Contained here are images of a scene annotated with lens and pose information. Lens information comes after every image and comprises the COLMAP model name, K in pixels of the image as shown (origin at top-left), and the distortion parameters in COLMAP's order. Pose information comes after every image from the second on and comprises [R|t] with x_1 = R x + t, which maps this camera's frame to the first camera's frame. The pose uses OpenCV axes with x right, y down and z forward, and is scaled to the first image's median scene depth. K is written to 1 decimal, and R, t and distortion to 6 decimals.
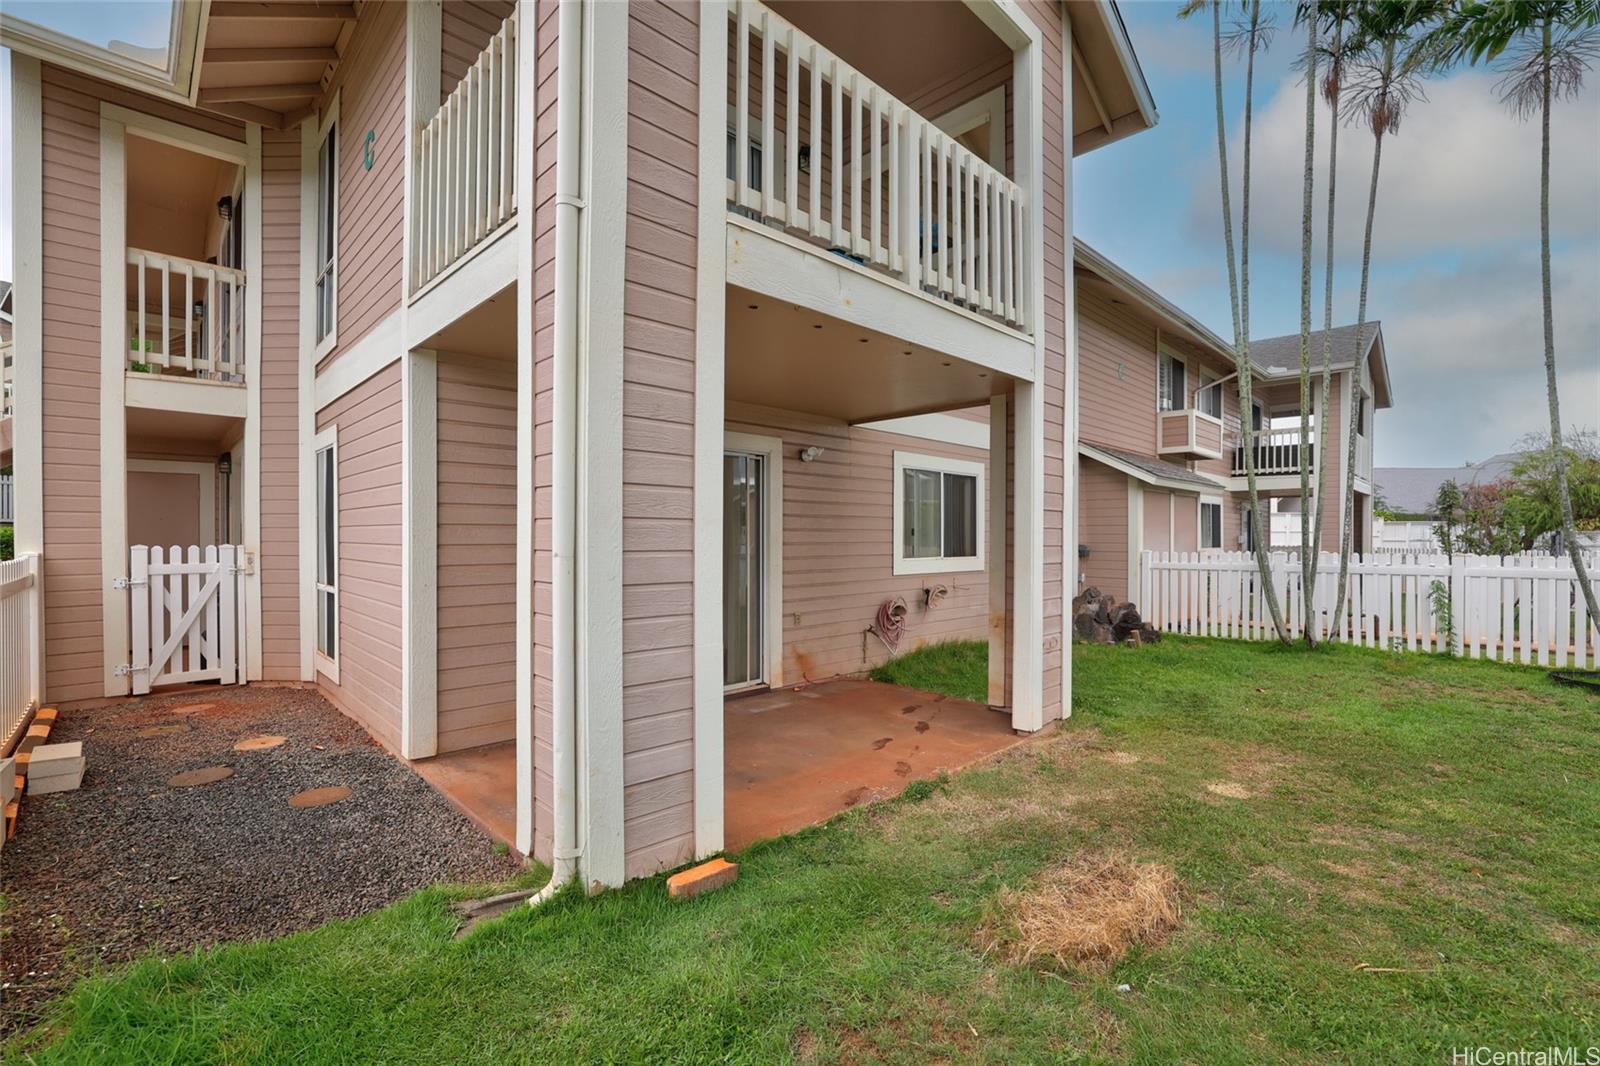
lens RADIAL K [[697.0, 0, 787.2], [0, 697.0, 540.6], [0, 0, 1]] dist [-0.040284, 0.015392]
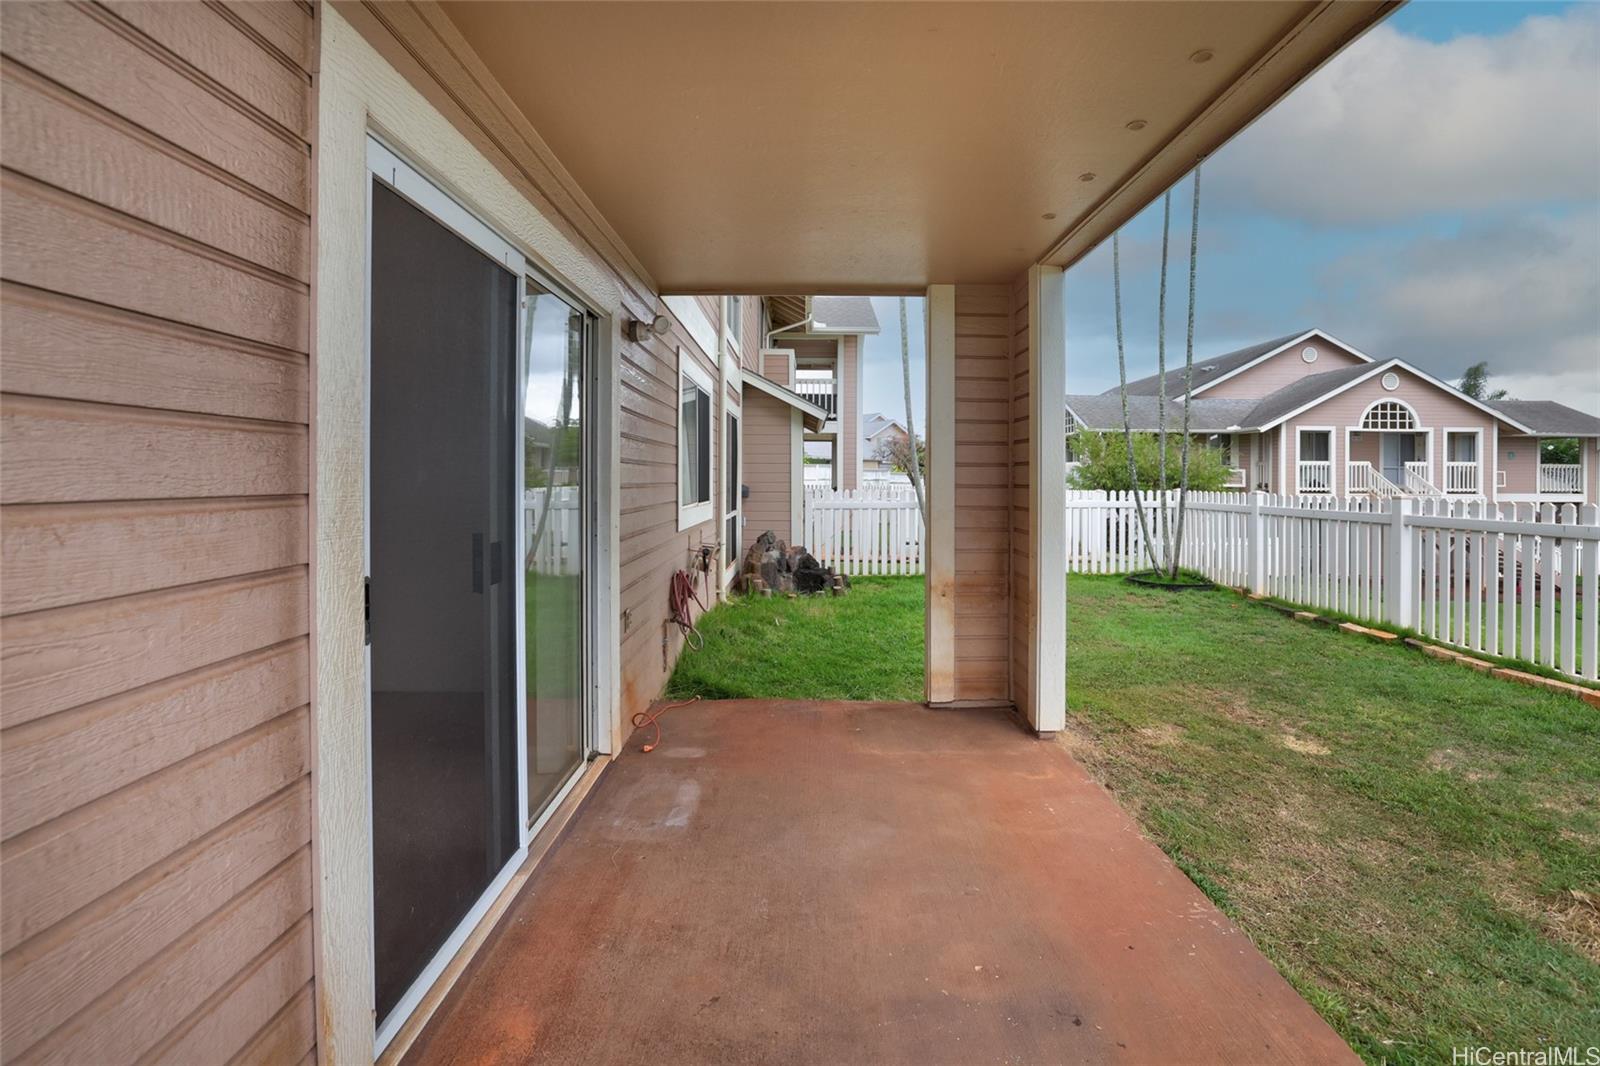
lens RADIAL K [[718.5, 0, 802.5], [0, 718.5, 480.1], [0, 0, 1]] dist [-0.044331, 0.016609]
pose [[0.688820, -0.005609, 0.724911, -0.351485], [0.008225, 0.999966, -0.000079, 0.001301], [-0.724886, 0.006017, 0.688843, 0.581529]]
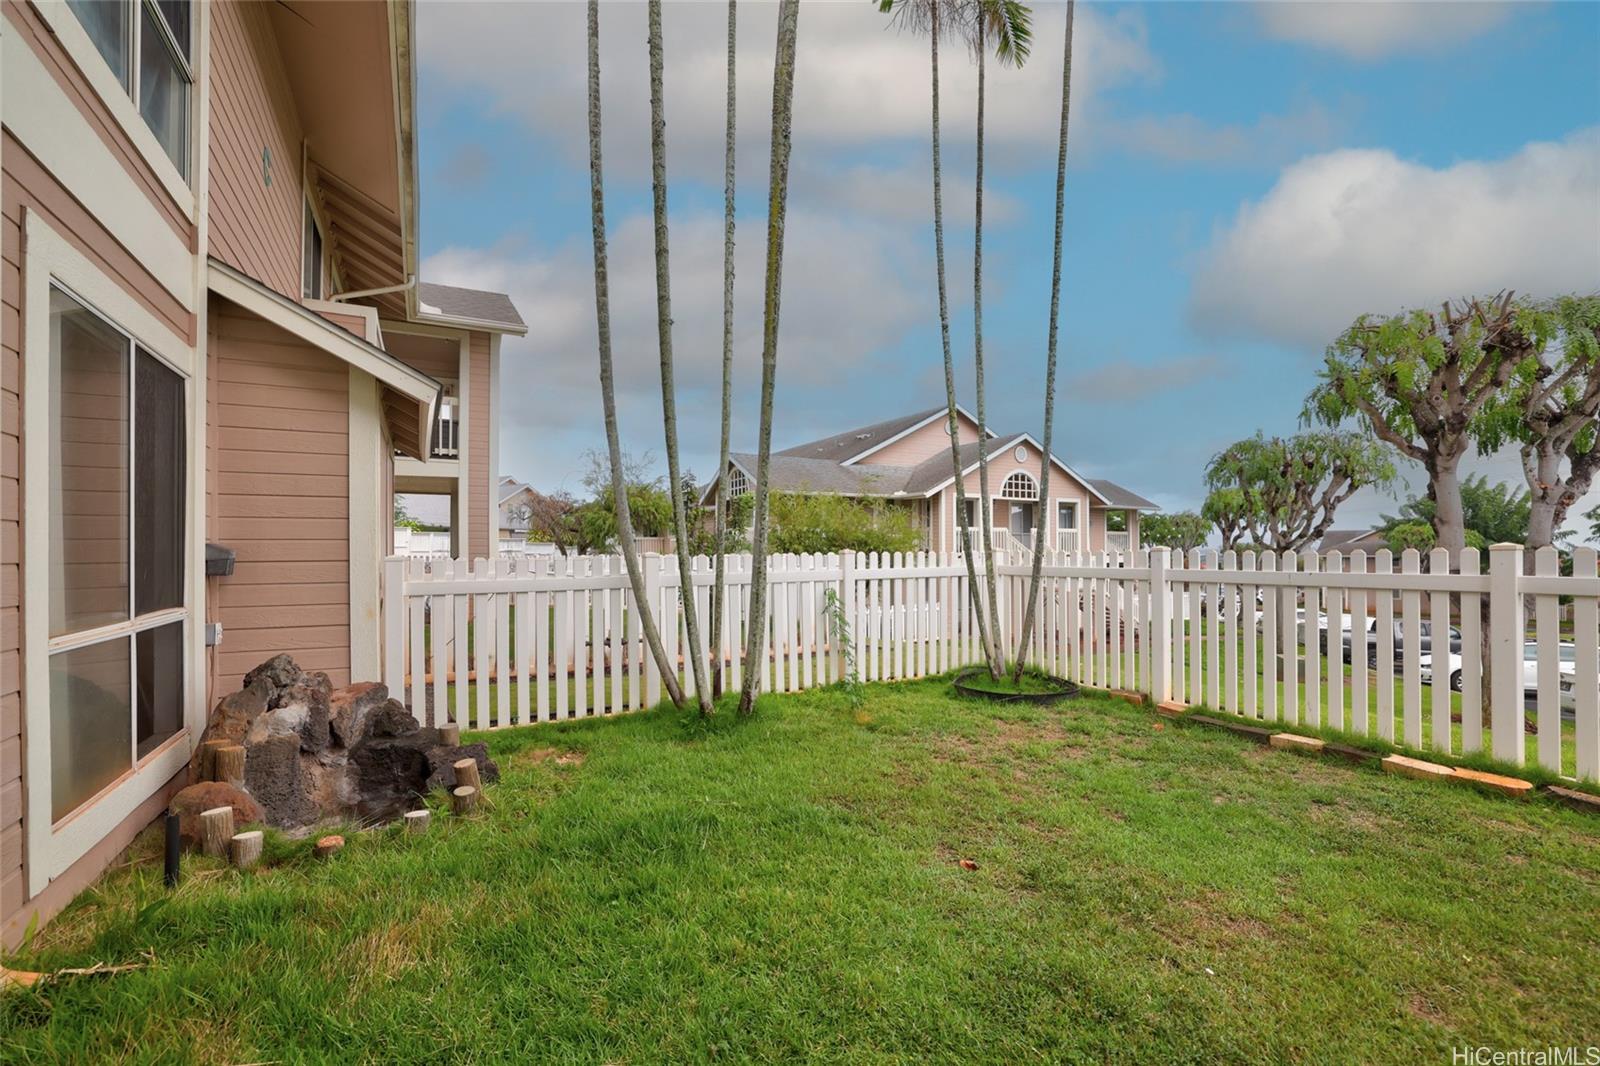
lens RADIAL K [[697.0, 0, 787.2], [0, 697.0, 540.6], [0, 0, 1]] dist [-0.040284, 0.015392]
pose [[0.263385, 0.006962, 0.964666, 0.287600], [0.018219, 0.999760, -0.012190, 0.025211], [-0.964519, 0.020786, 0.263195, 1.136845]]
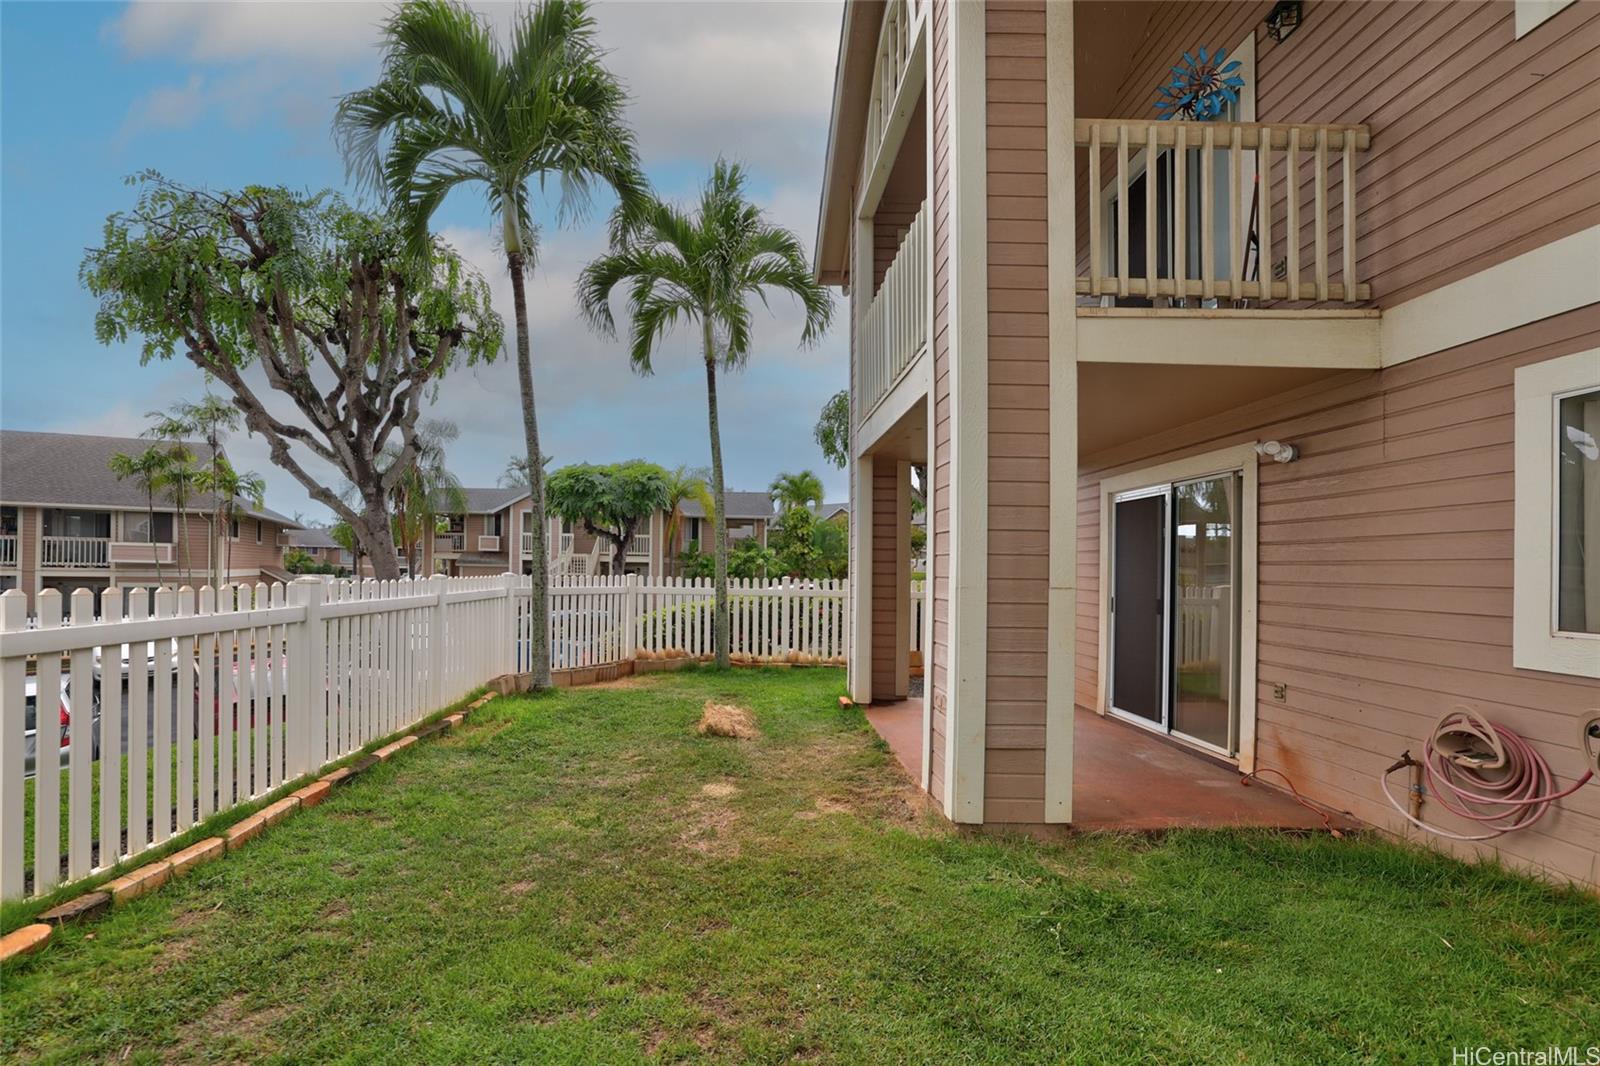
lens RADIAL K [[716.6, 0, 715.3], [0, 716.6, 555.2], [0, 0, 1]] dist [-0.048818, 0.016961]
pose [[-0.711505, -0.024819, -0.702243, 1.043810], [-0.021434, 0.999678, -0.013614, -0.002289], [0.702354, 0.005365, -0.711808, 1.271059]]
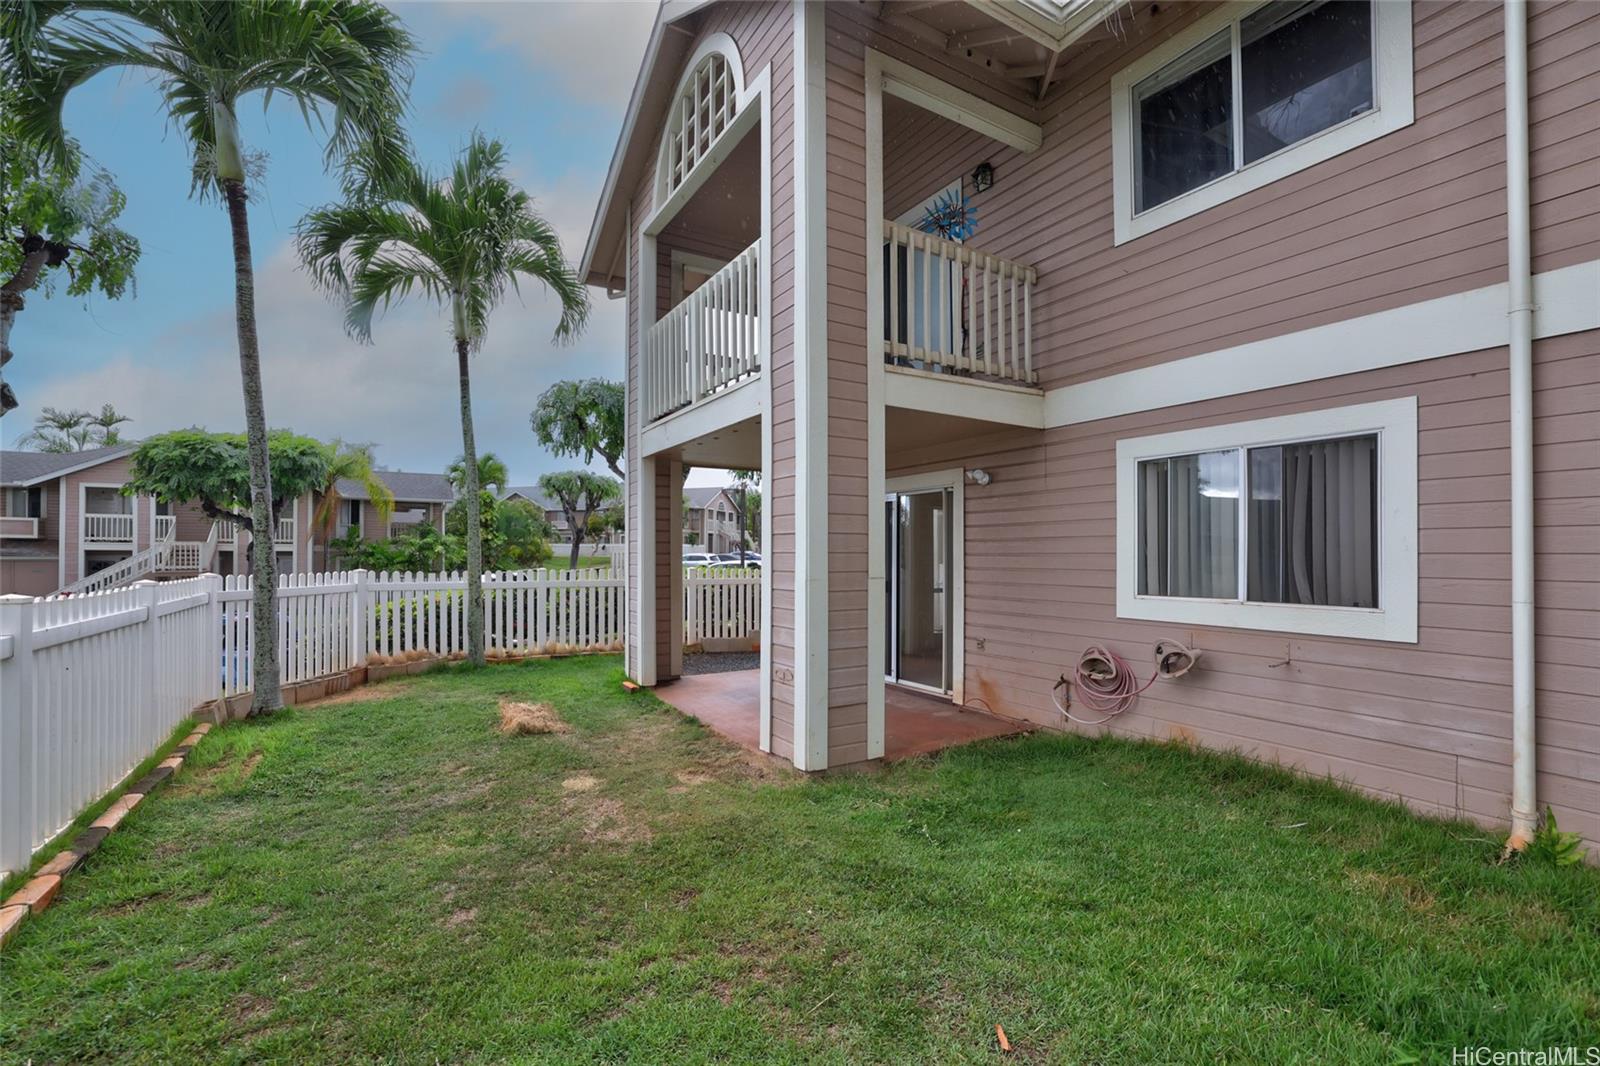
lens RADIAL K [[697.0, 0, 787.2], [0, 697.0, 540.6], [0, 0, 1]] dist [-0.040284, 0.015392]
pose [[-0.229152, -0.020384, -0.973177, 1.209959], [-0.005990, 0.999791, -0.019531, -0.016648], [0.973372, 0.001354, -0.229226, 1.108739]]
